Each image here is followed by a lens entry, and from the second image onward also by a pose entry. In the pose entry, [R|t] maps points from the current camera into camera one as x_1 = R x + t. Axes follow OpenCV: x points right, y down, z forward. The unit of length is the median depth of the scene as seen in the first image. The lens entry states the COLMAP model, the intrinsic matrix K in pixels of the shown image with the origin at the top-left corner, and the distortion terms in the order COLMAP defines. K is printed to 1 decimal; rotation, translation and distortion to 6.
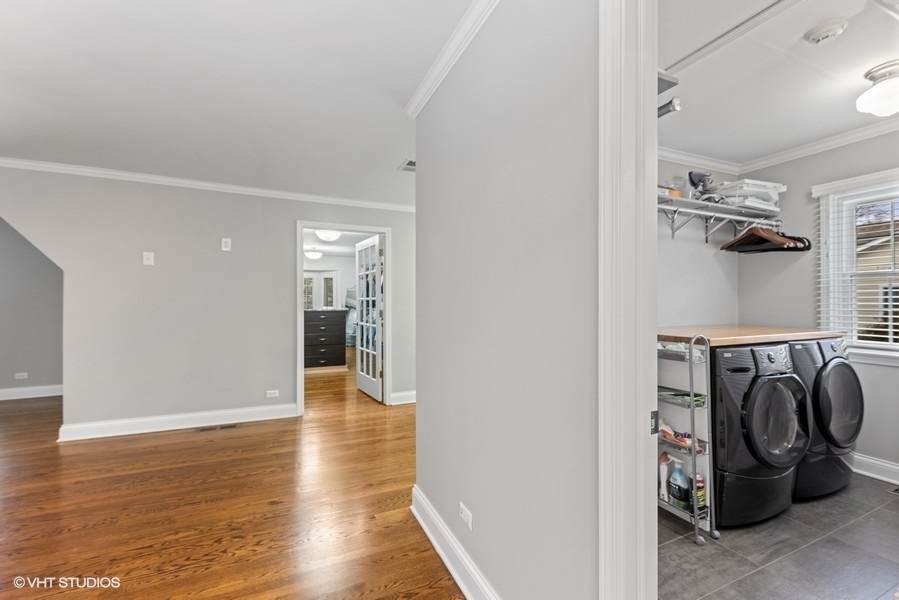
lens RADIAL K [[384.4, 0, 447.8], [0, 384.4, 299.6], [0, 0, 1]] dist [-0.000200, 0.000026]
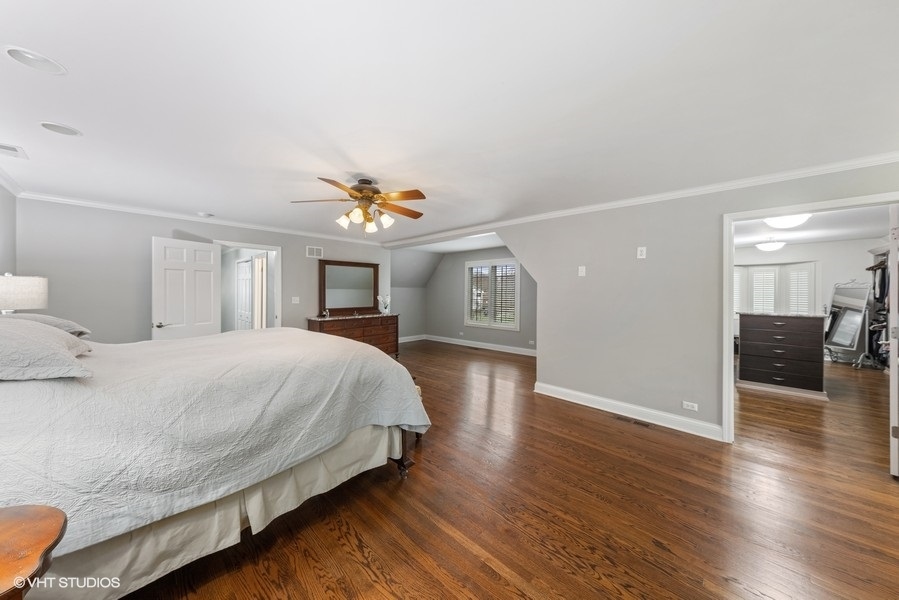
lens RADIAL K [[306.1, 0, 448.6], [0, 306.1, 290.8], [0, 0, 1]] dist [0.006506, -0.000274]
pose [[0.381523, -0.002879, -0.924355, 0.017600], [0.002678, 0.999994, -0.002009, -0.047392], [0.924355, -0.001709, 0.381529, 0.222204]]
